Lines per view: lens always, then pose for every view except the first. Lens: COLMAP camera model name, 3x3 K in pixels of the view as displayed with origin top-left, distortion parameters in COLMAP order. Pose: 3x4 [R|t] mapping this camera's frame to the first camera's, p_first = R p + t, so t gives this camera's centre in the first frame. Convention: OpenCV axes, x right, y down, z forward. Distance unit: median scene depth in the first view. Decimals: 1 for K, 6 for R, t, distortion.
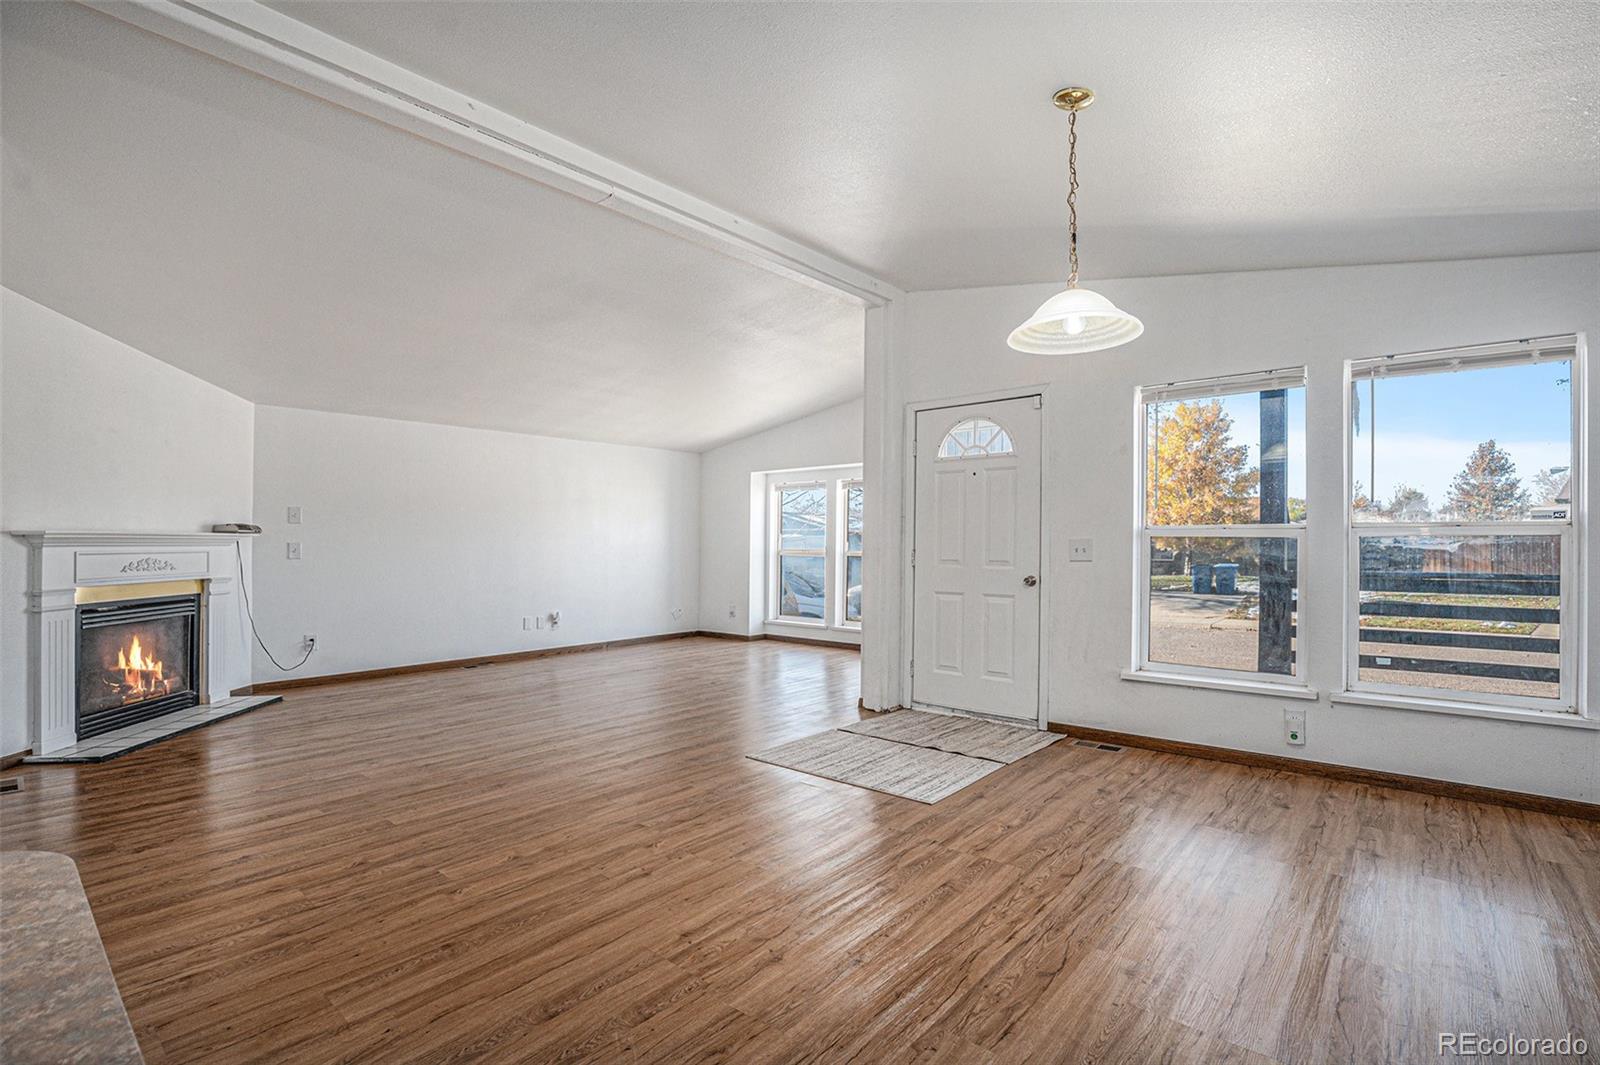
lens RADIAL K [[740.9, 0, 801.6], [0, 740.9, 552.0], [0, 0, 1]] dist [-0.027780, 0.000964]
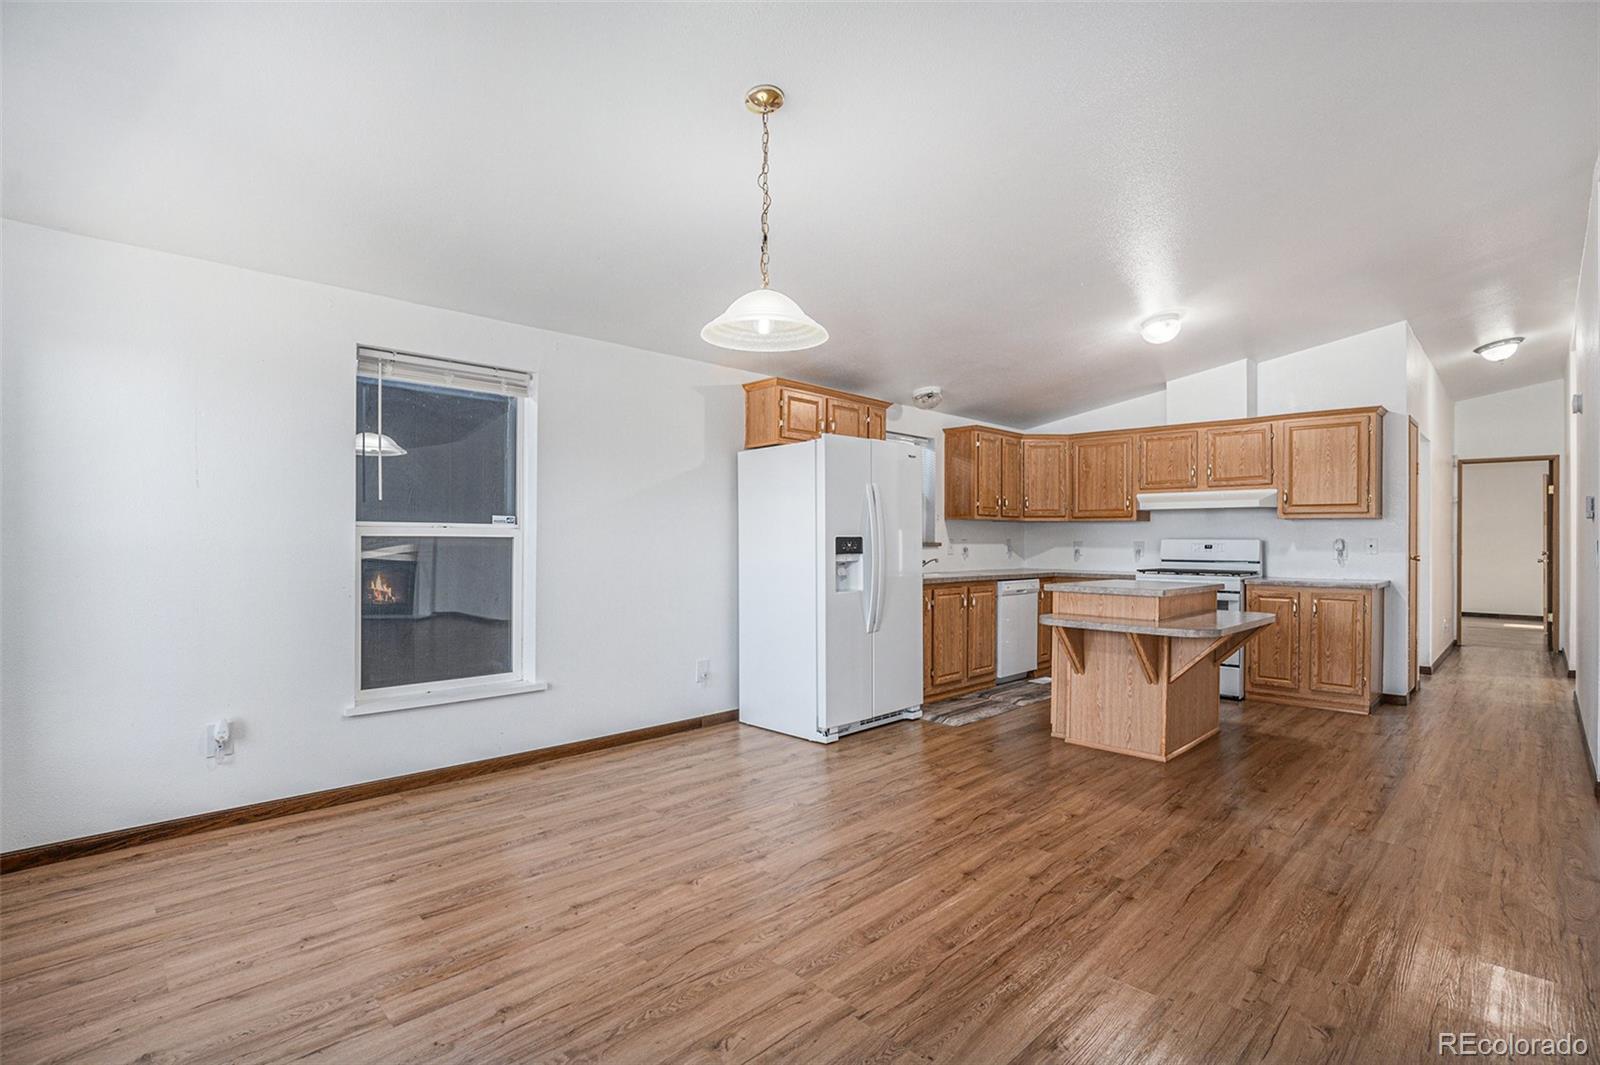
lens RADIAL K [[746.0, 0, 804.1], [0, 746.0, 534.2], [0, 0, 1]] dist [-0.021924, -0.000568]
pose [[-0.996628, 0.000967, 0.082043, 0.109254], [0.001326, 0.999990, 0.004331, -0.011115], [-0.082038, 0.004425, -0.996619, 1.002885]]
